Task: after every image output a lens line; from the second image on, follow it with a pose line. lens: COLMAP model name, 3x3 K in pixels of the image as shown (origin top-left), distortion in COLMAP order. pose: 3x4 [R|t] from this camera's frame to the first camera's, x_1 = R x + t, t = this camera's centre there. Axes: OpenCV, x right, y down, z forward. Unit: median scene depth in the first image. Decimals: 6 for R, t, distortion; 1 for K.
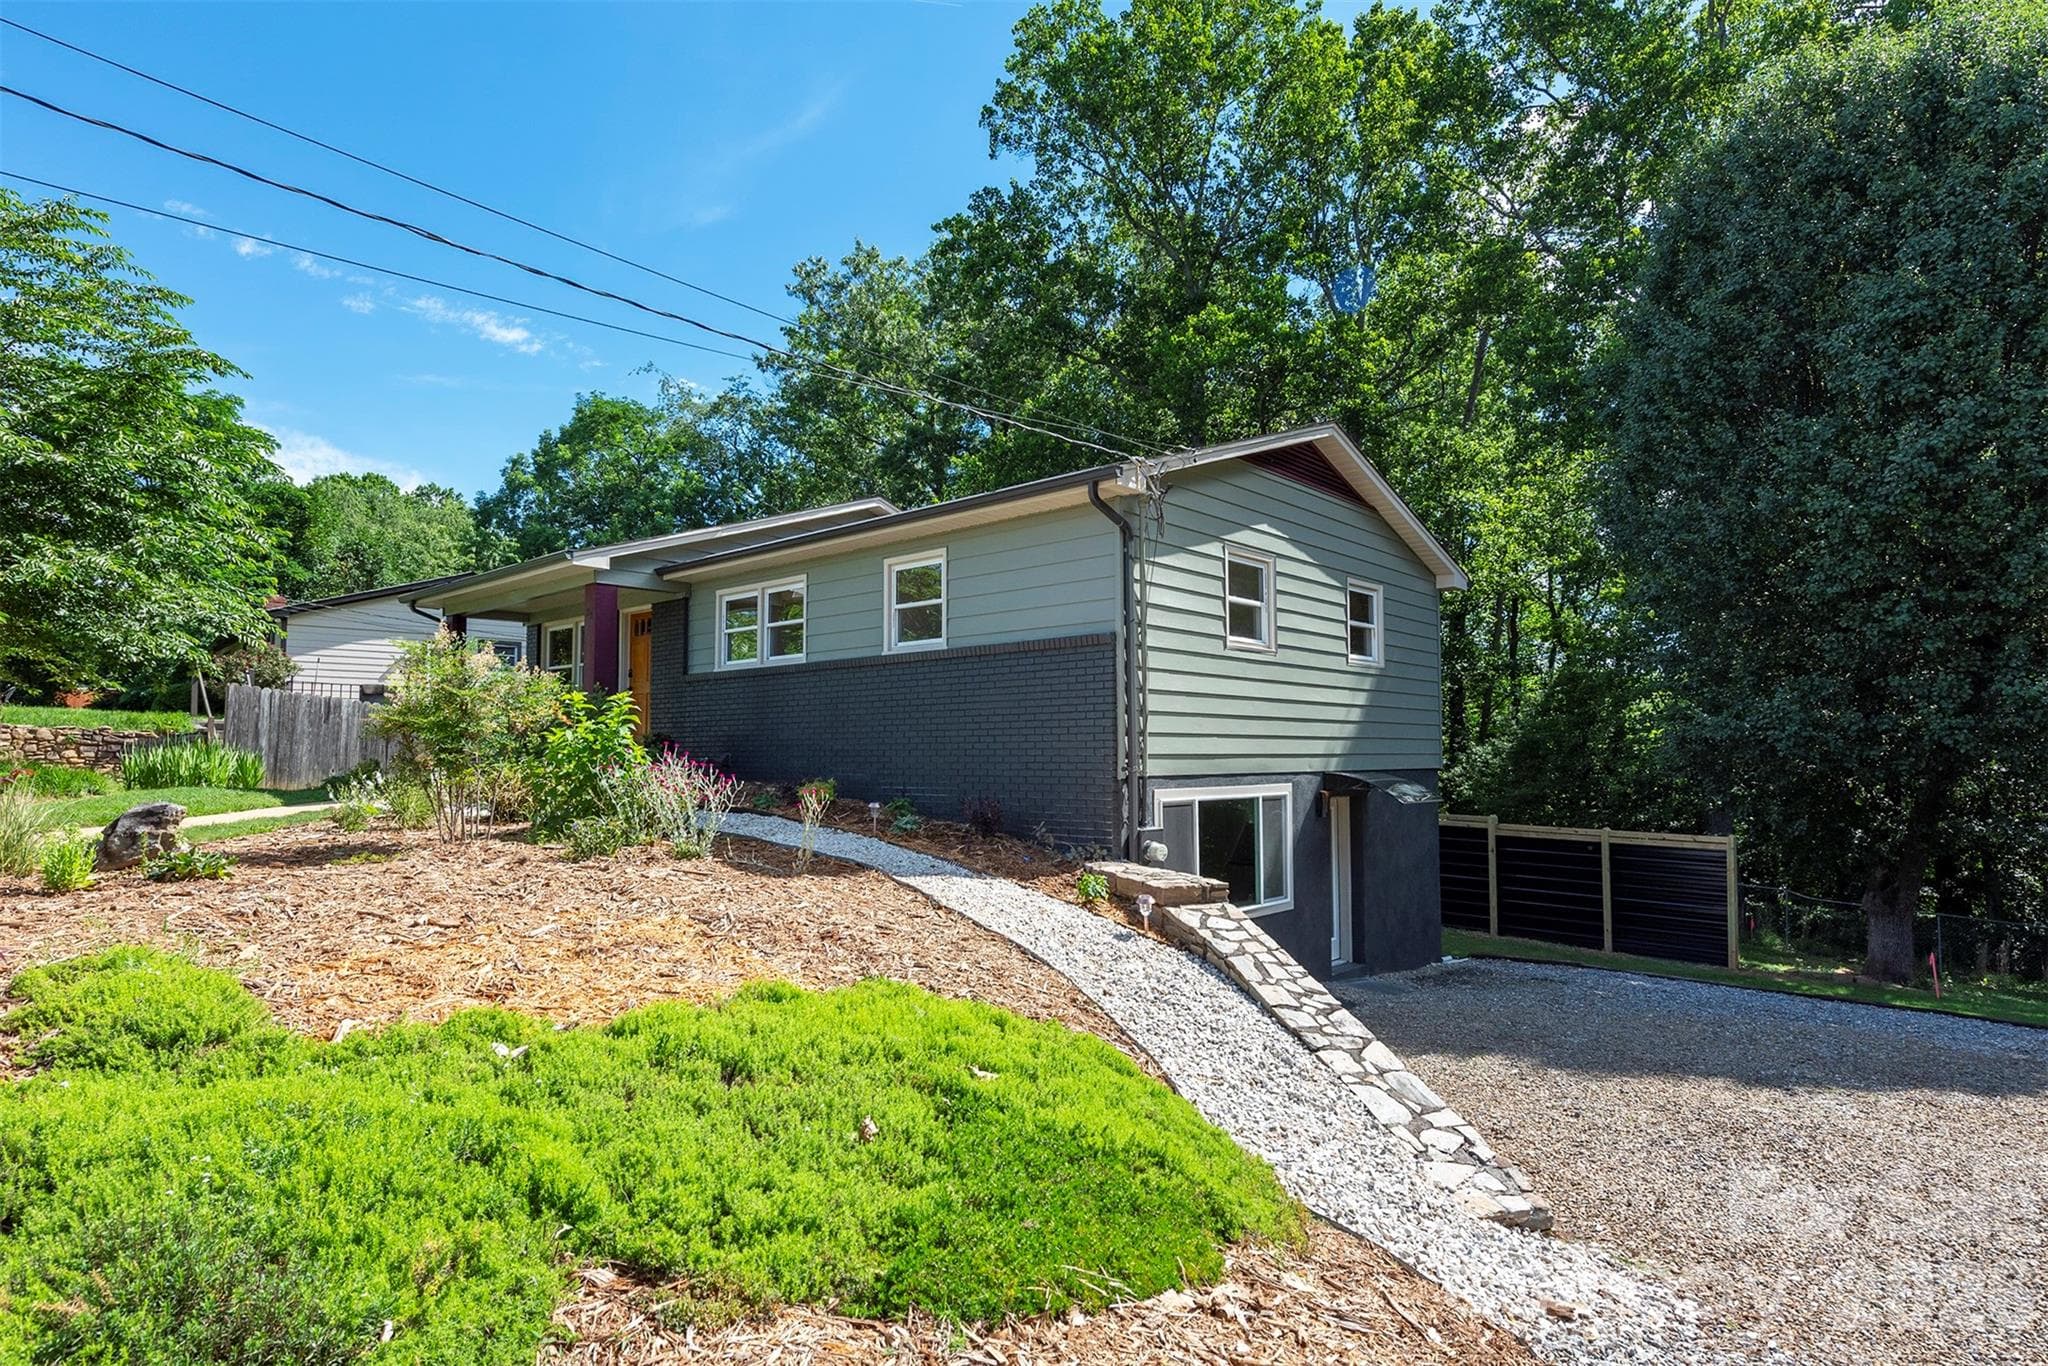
lens RADIAL K [[1079.0, 0, 1026.8], [0, 1079.0, 706.7], [0, 0, 1]] dist [0.002705, -0.001038]
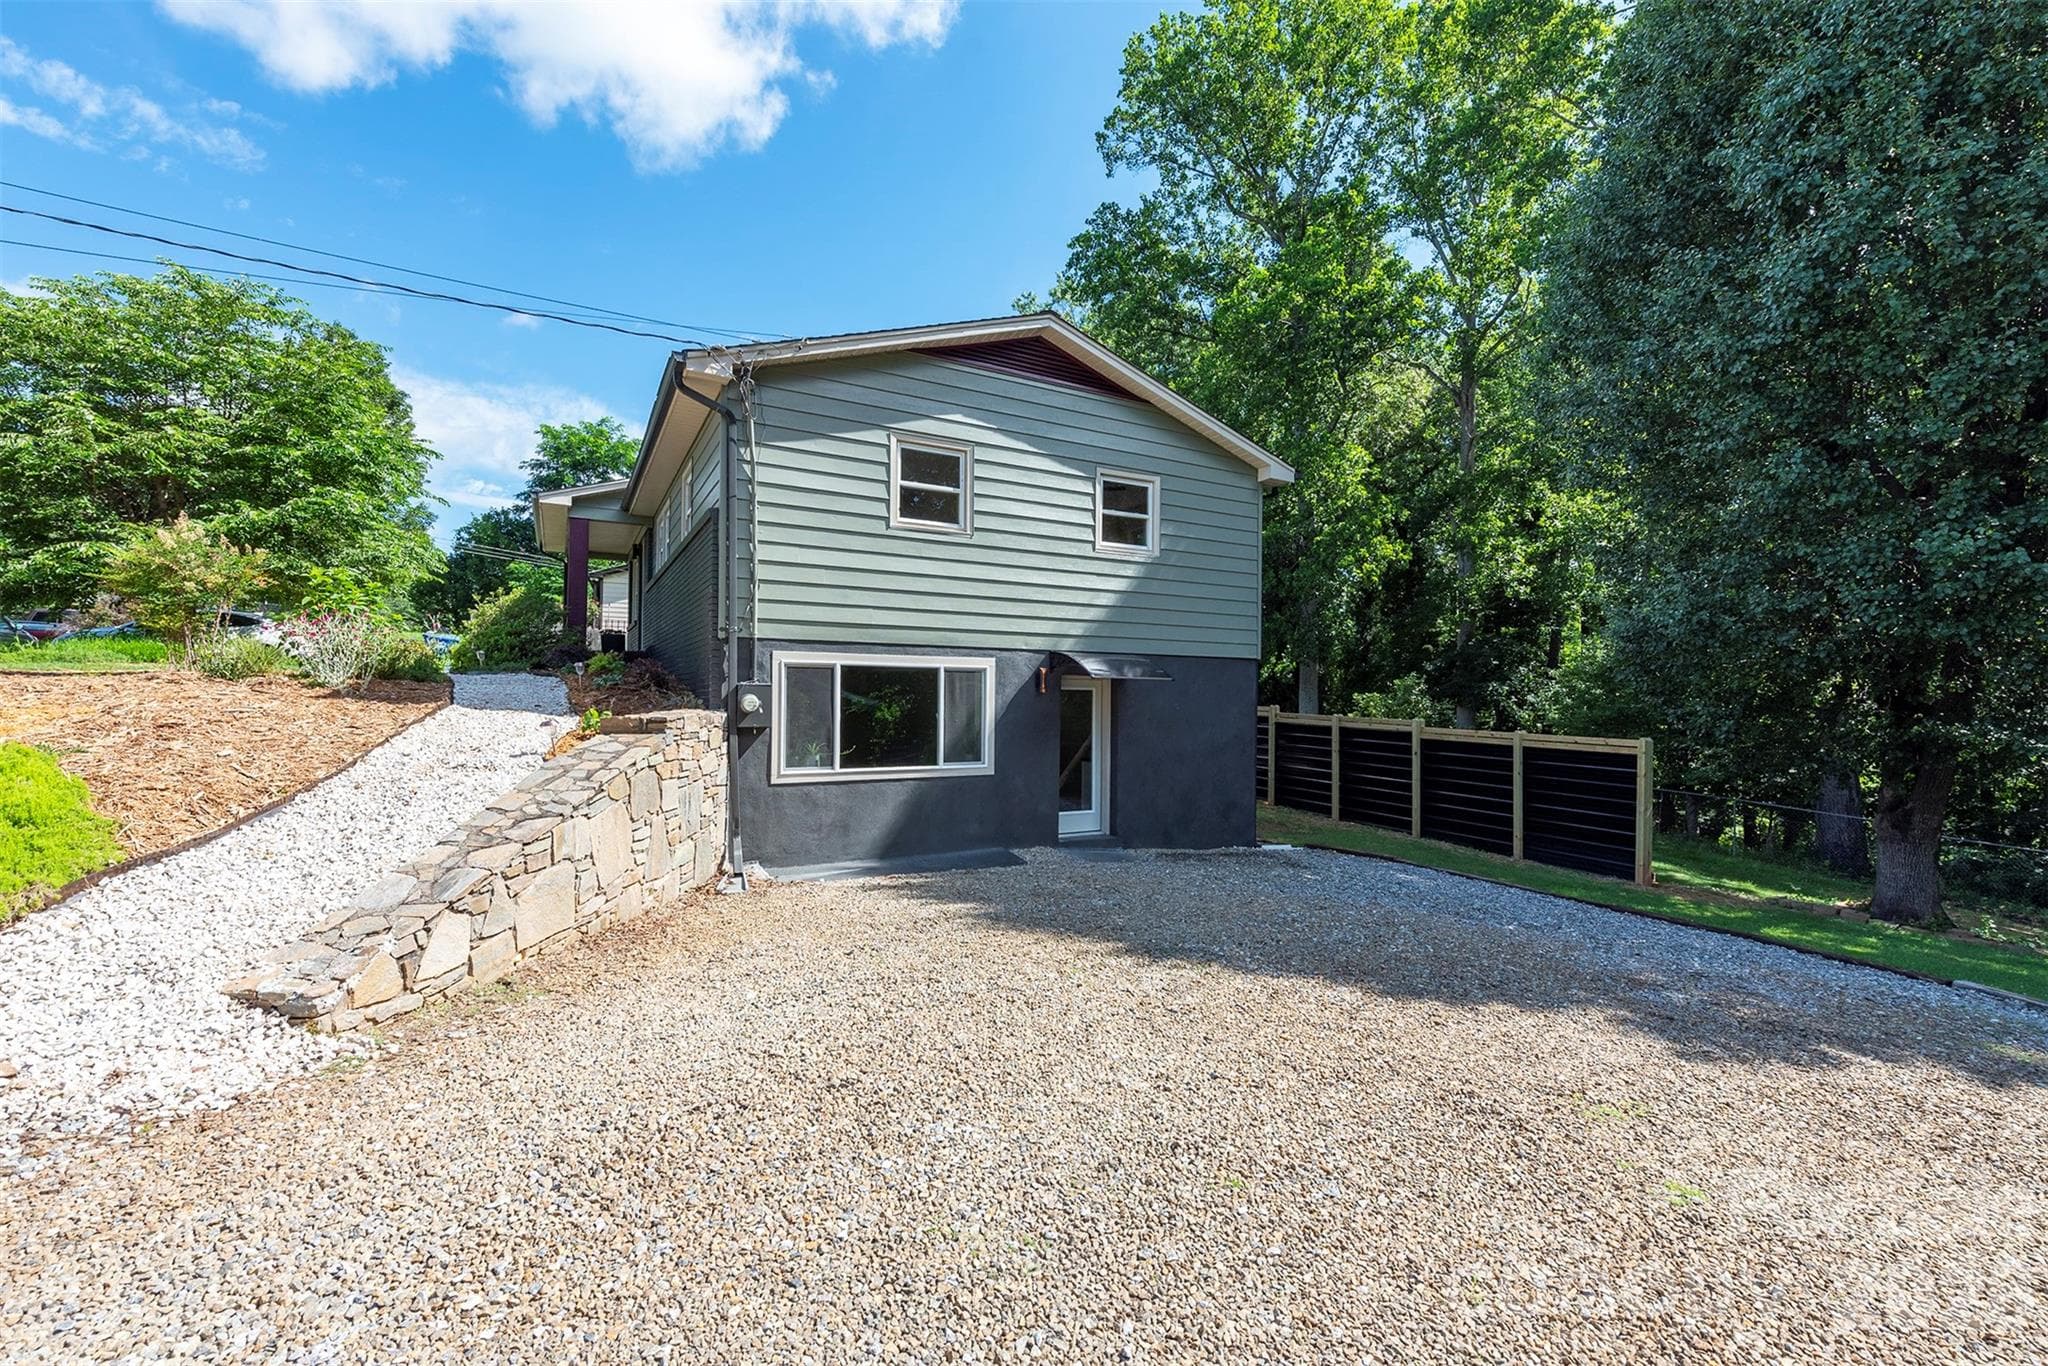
lens RADIAL K [[846.0, 0, 1038.0], [0, 846.0, 684.3], [0, 0, 1]] dist [0.007024, -0.000955]
pose [[0.945438, 0.005111, -0.325763, 0.505637], [0.002790, 0.999713, 0.023783, 0.069650], [0.325791, -0.023395, 0.945152, 0.199768]]
